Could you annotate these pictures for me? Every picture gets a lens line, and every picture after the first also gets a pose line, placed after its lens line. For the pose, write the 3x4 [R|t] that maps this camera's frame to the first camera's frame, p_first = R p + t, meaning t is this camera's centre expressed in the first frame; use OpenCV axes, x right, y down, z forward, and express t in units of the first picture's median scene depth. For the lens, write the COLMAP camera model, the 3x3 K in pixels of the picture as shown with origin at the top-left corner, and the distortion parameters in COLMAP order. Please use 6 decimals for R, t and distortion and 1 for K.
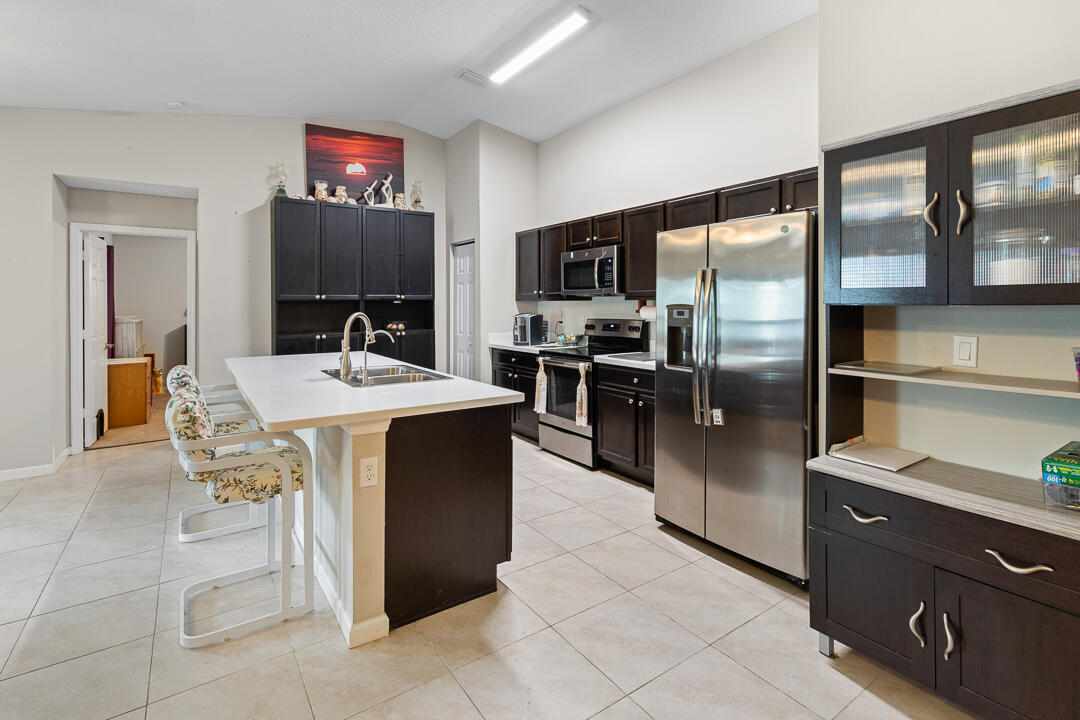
lens RADIAL K [[506.3, 0, 541.0], [0, 506.3, 302.8], [0, 0, 1]] dist [0.001773, 0.000230]
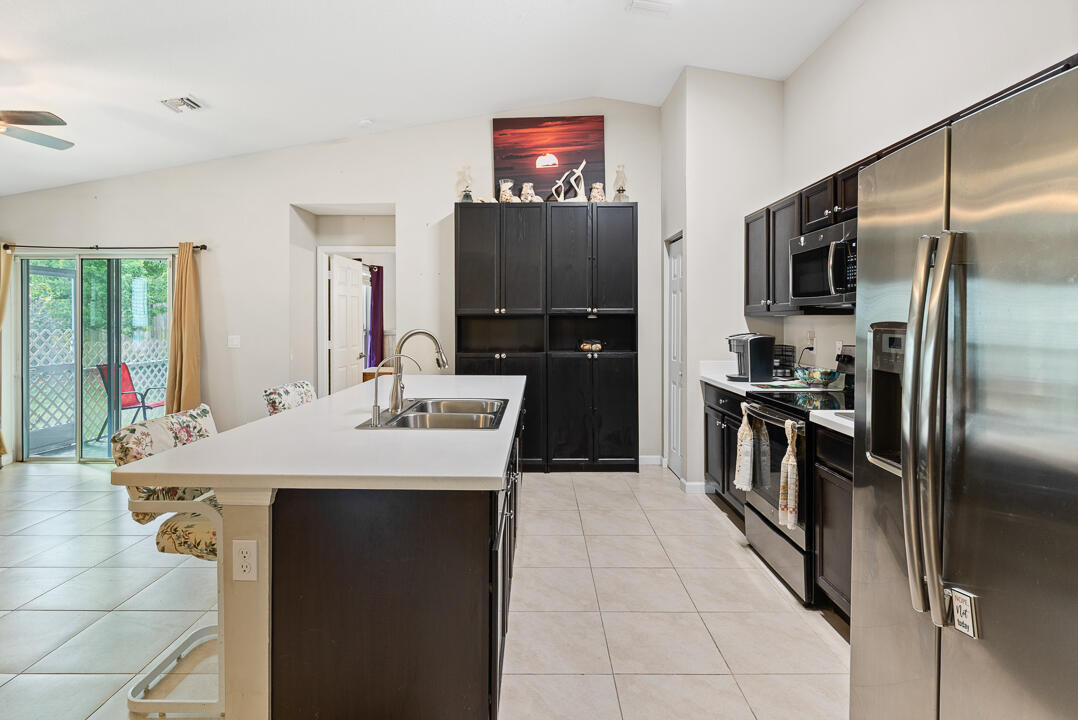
lens RADIAL K [[553.6, 0, 536.7], [0, 553.6, 318.0], [0, 0, 1]] dist [-0.000409, 0.000098]
pose [[0.819519, 0.003088, -0.573044, 0.165913], [-0.003409, 0.999994, 0.000512, 0.000047], [0.573042, 0.001534, 0.819525, 0.237729]]
